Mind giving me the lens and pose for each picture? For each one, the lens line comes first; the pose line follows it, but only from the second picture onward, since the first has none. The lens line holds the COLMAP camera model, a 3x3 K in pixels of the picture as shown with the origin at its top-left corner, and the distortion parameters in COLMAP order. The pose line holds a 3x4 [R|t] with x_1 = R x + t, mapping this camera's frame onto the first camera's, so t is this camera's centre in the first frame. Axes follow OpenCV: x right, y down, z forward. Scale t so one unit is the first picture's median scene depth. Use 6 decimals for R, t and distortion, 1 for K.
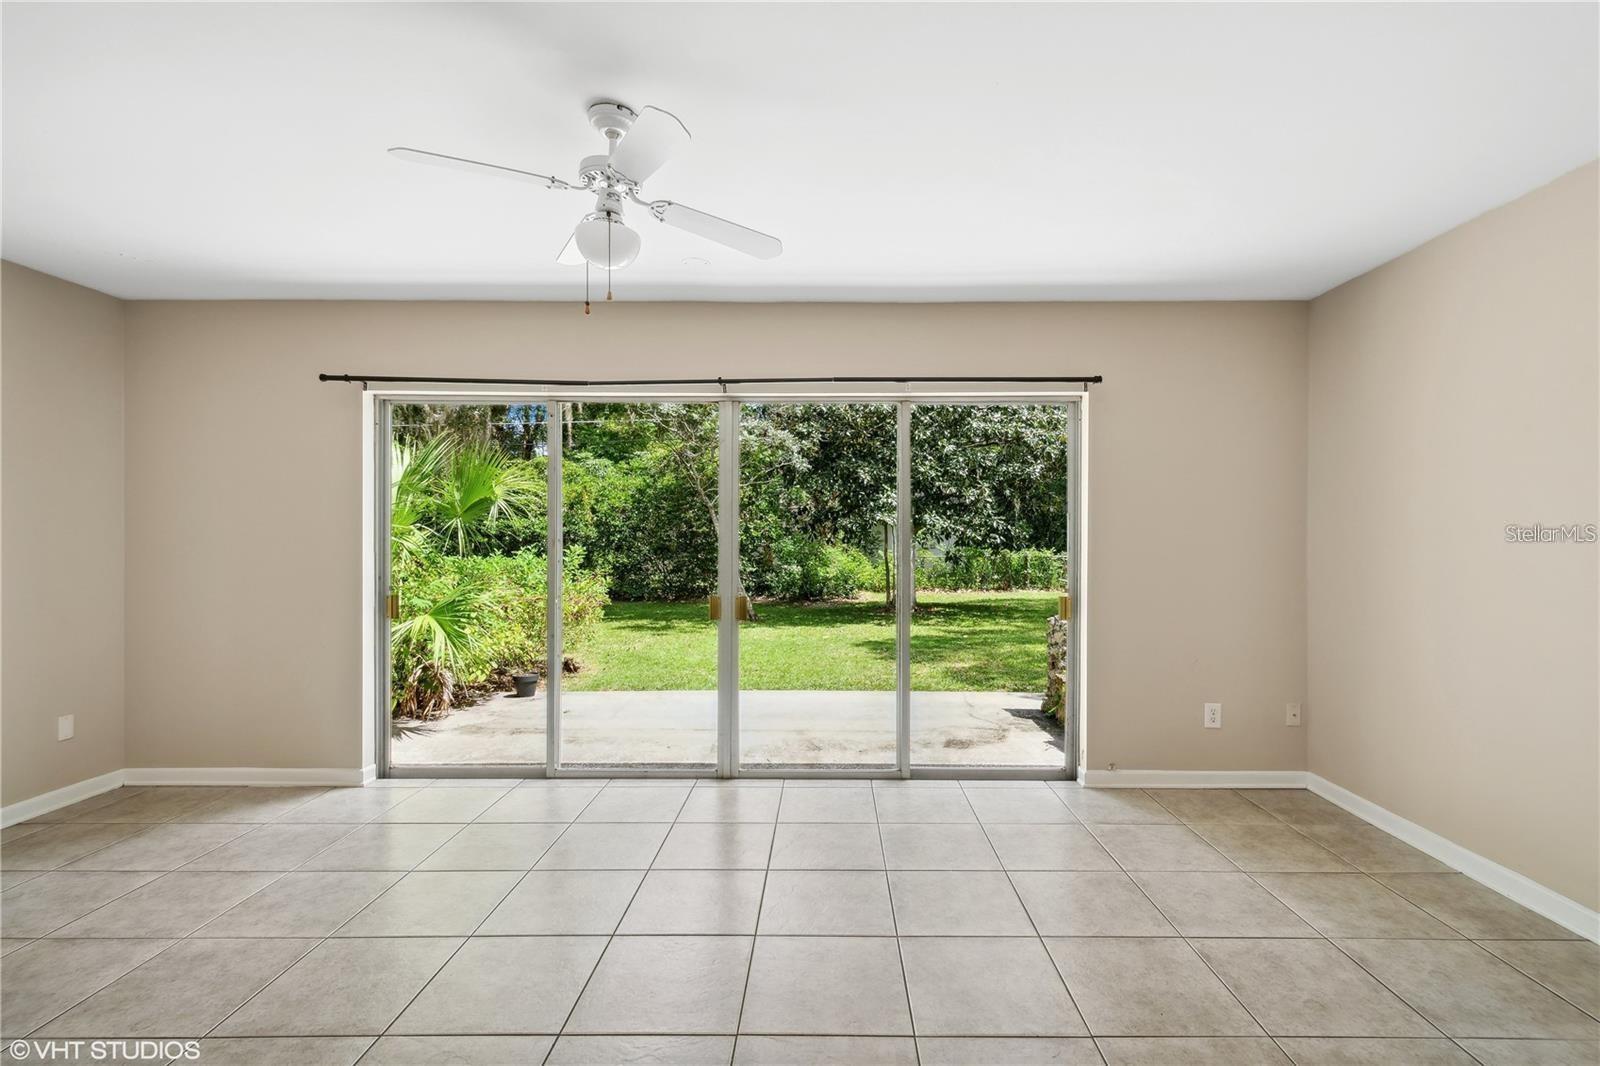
lens RADIAL K [[726.6, 0, 842.8], [0, 726.6, 535.2], [0, 0, 1]] dist [0.000638, 0.000052]
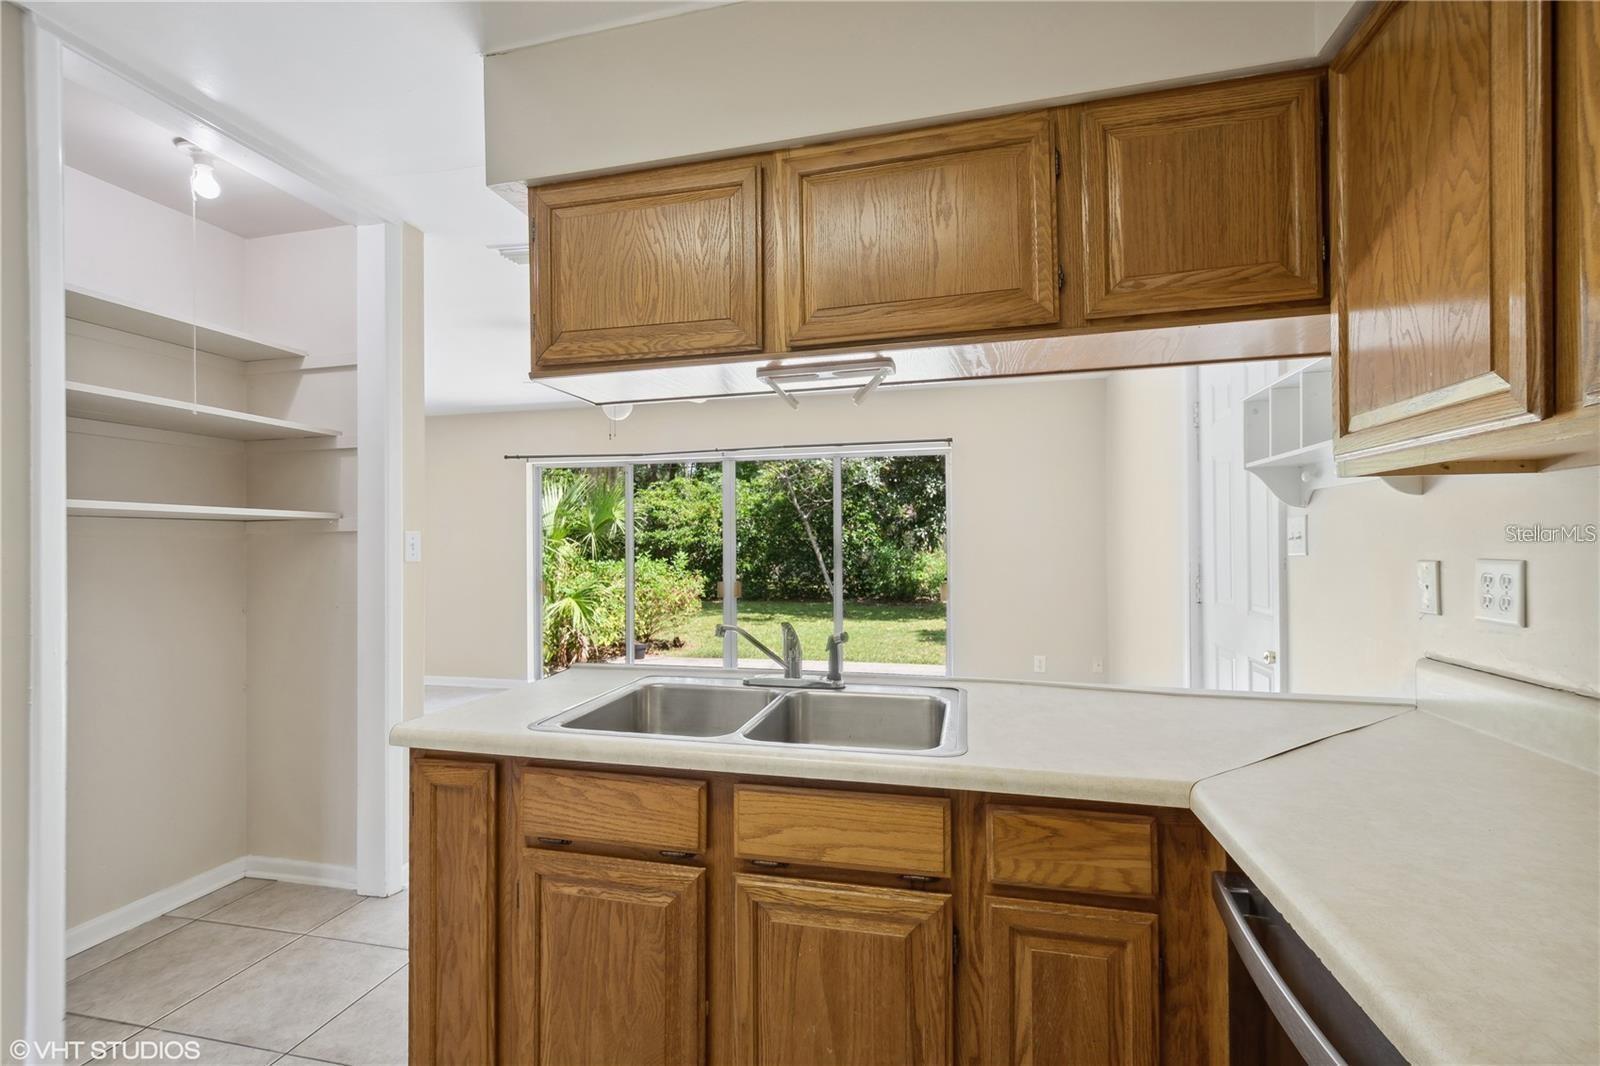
lens RADIAL K [[705.7, 0, 804.8], [0, 705.7, 539.2], [0, 0, 1]] dist [0.002545, 0.000300]
pose [[0.971689, -0.011620, -0.235979, 0.098342], [0.010524, 0.999927, -0.005904, 0.000211], [0.236031, 0.003253, 0.971740, -0.123903]]
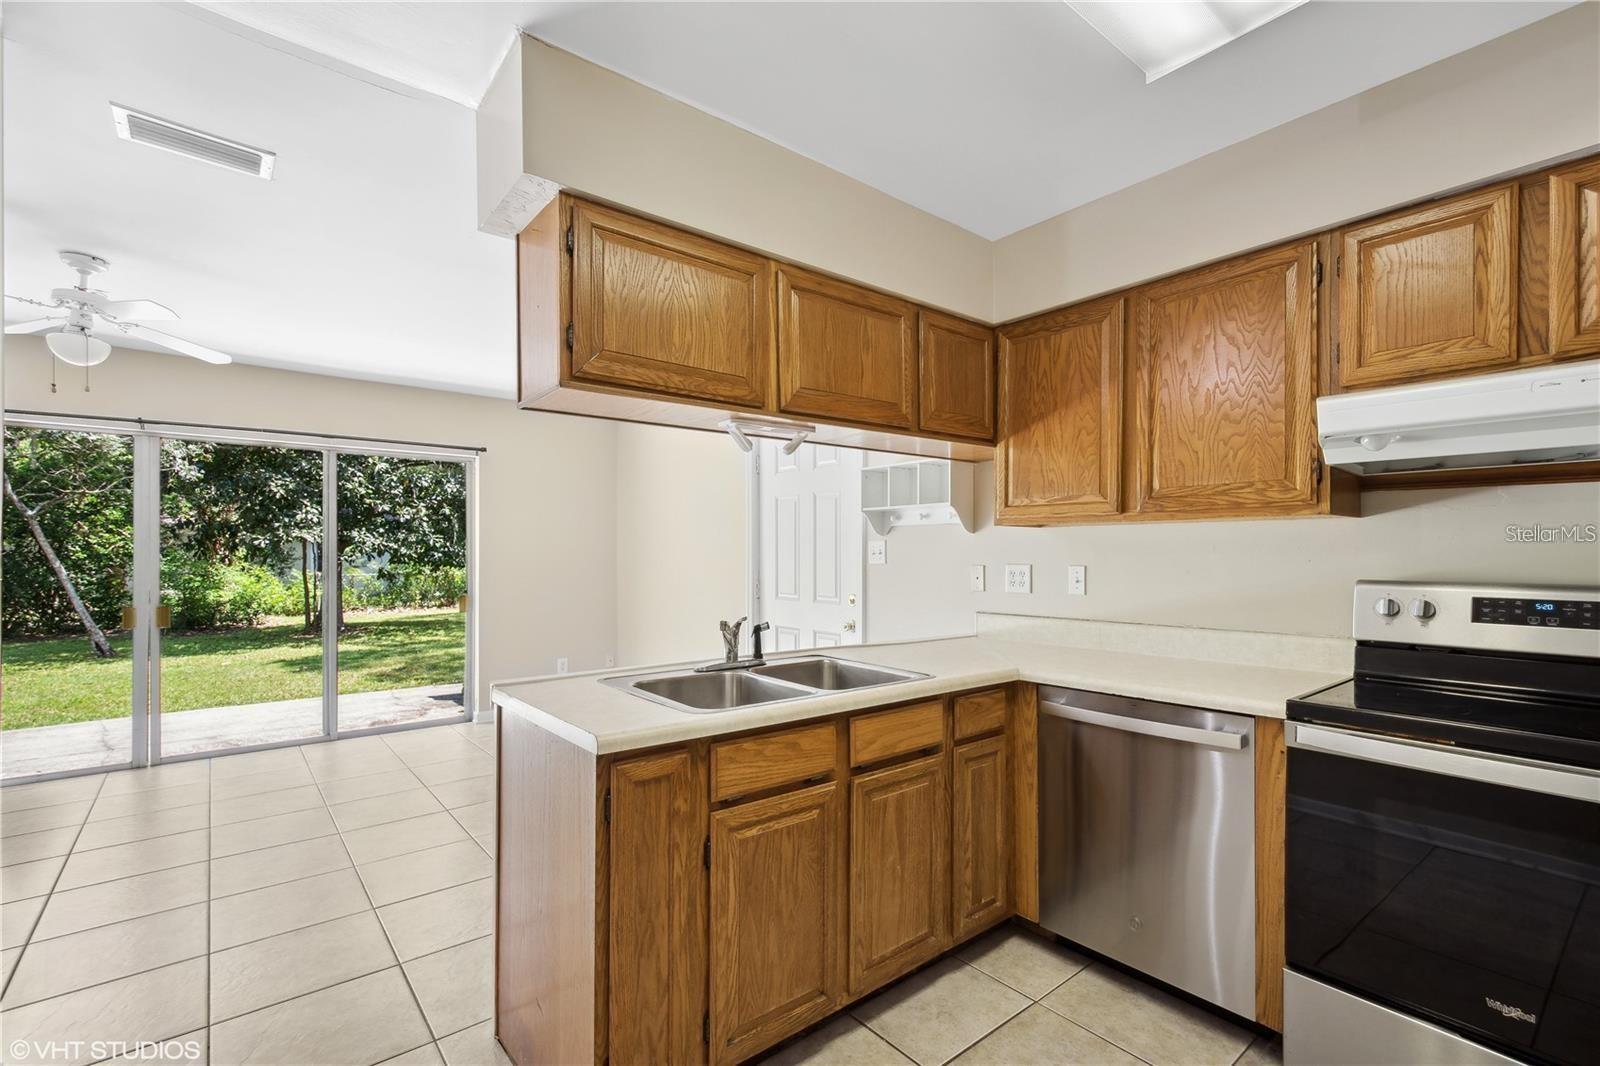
lens RADIAL K [[707.7, 0, 806.2], [0, 707.7, 552.1], [0, 0, 1]] dist [0.000576, -0.000159]
pose [[0.777925, -0.000825, 0.628356, -0.012572], [0.000827, 1.000000, 0.000289, -0.000459], [-0.628356, 0.000295, 0.777926, -0.135898]]
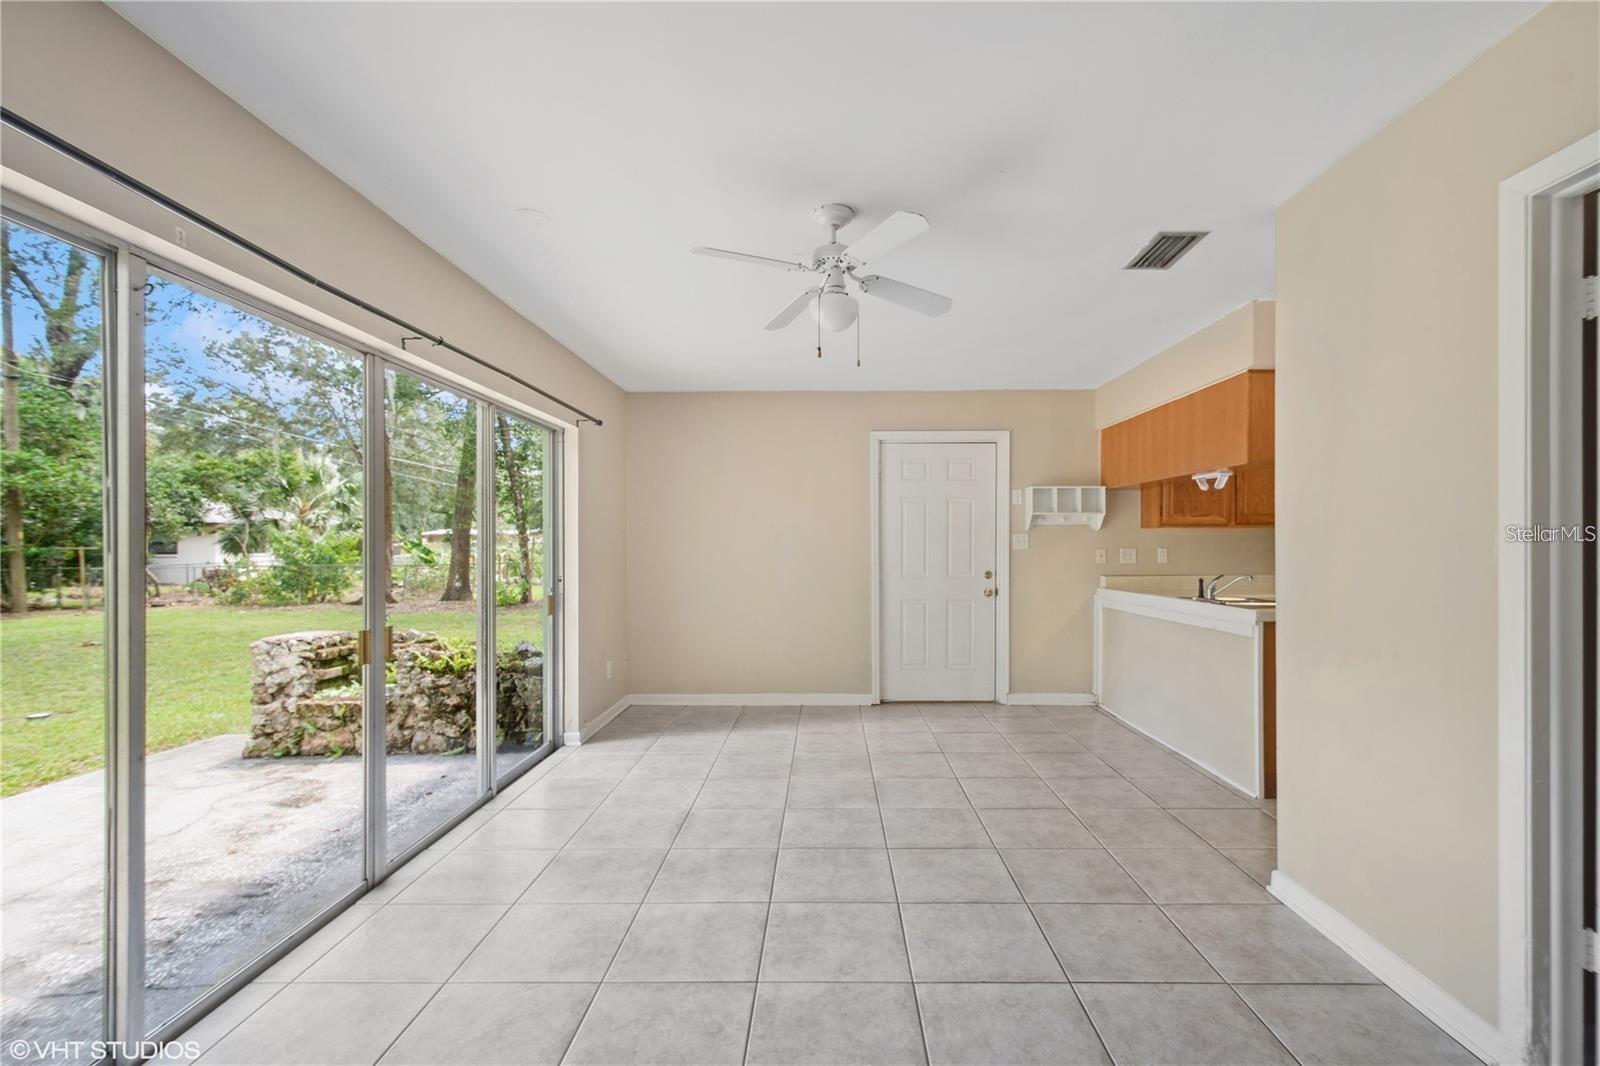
lens RADIAL K [[707.7, 0, 806.2], [0, 707.7, 552.1], [0, 0, 1]] dist [0.000576, -0.000159]
pose [[0.024321, -0.010435, 0.999650, -0.221178], [0.005389, 0.999932, 0.010307, 0.000626], [-0.999690, 0.005136, 0.024376, 0.145209]]
